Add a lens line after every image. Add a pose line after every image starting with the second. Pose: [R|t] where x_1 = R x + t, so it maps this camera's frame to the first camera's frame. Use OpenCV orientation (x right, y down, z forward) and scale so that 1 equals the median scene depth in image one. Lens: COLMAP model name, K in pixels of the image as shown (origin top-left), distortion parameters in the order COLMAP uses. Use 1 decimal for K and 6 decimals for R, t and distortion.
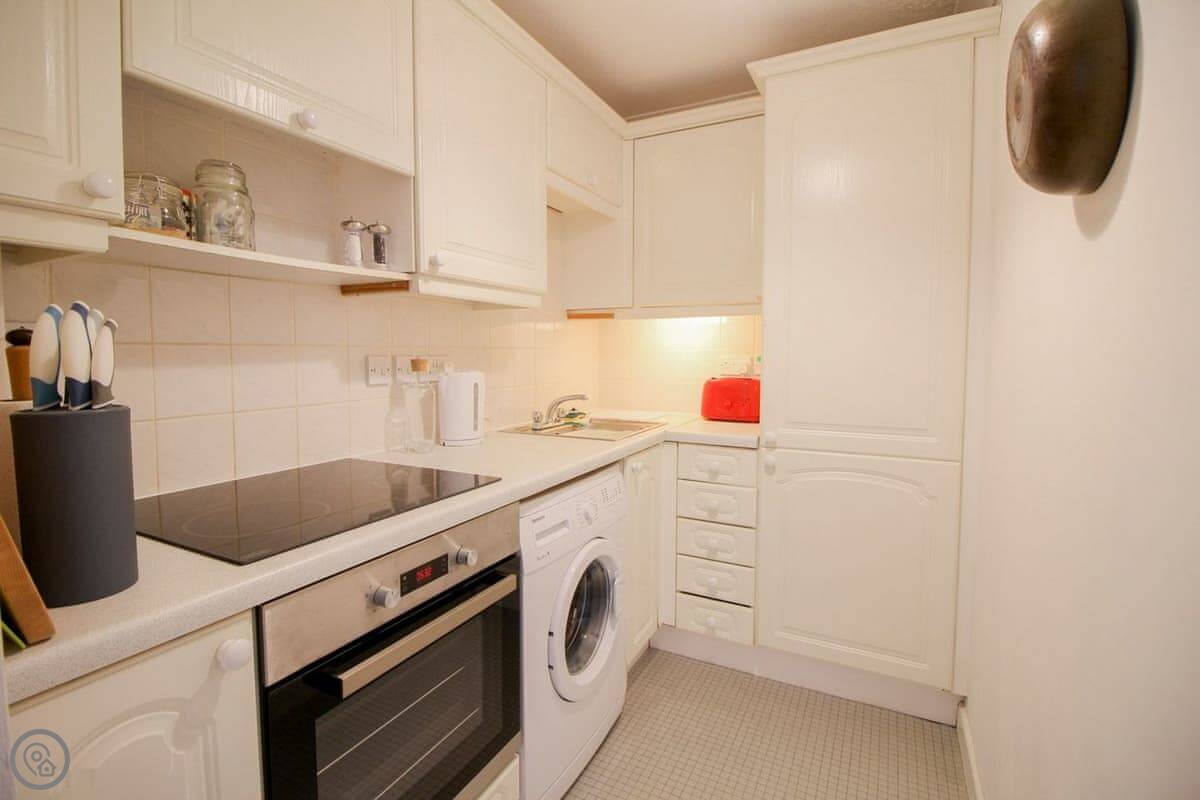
lens RADIAL K [[556.8, 0, 593.1], [0, 556.8, 386.7], [0, 0, 1]] dist [-0.001104, -0.012933]
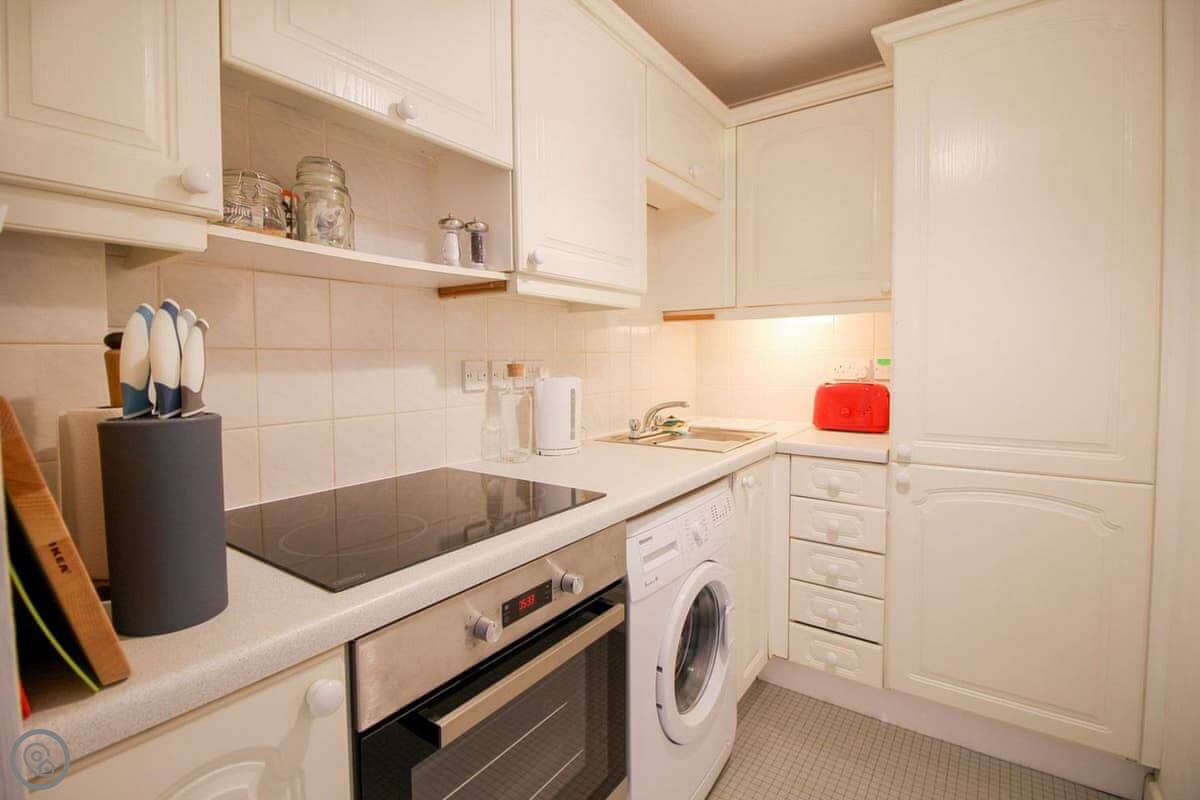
lens RADIAL K [[556.8, 0, 593.1], [0, 556.8, 386.7], [0, 0, 1]] dist [-0.001104, -0.012933]
pose [[0.988961, -0.001111, -0.148169, -0.048356], [-0.000509, 0.999940, -0.010898, -0.000328], [0.148172, 0.010853, 0.988902, 0.094031]]
